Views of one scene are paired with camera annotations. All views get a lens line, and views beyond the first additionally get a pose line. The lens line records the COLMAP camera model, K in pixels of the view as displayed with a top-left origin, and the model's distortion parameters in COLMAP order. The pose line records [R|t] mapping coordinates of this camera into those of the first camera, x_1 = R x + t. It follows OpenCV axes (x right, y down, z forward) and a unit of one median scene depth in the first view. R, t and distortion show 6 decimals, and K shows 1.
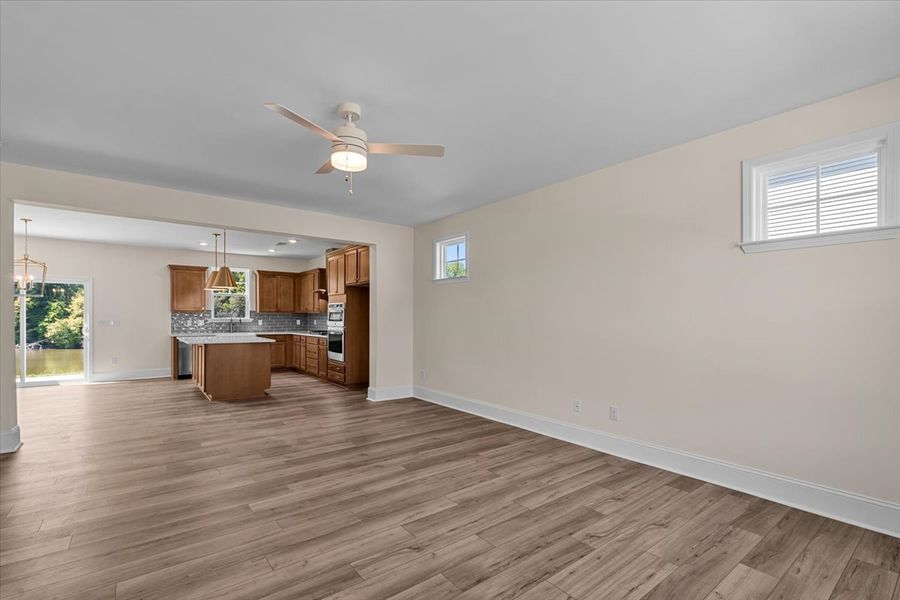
lens RADIAL K [[412.2, 0, 450.5], [0, 412.2, 319.0], [0, 0, 1]] dist [-0.002163, -0.000375]
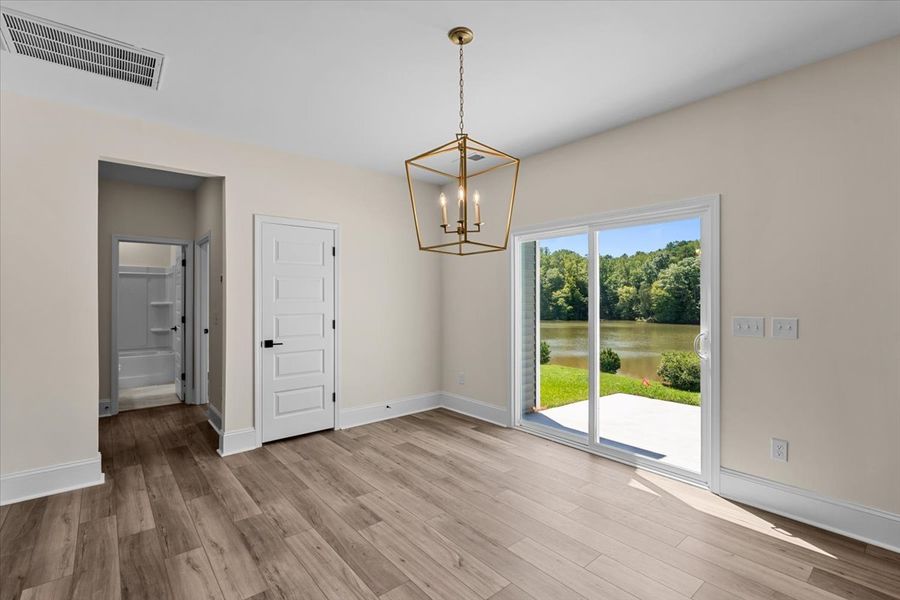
lens RADIAL K [[414.6, 0, 436.2], [0, 414.6, 296.8], [0, 0, 1]] dist [-0.000896, -0.000410]
pose [[0.028766, -0.006016, -0.999568, -0.678454], [-0.001549, 0.999980, -0.006063, -0.014647], [0.999585, 0.001723, 0.028756, 0.966366]]
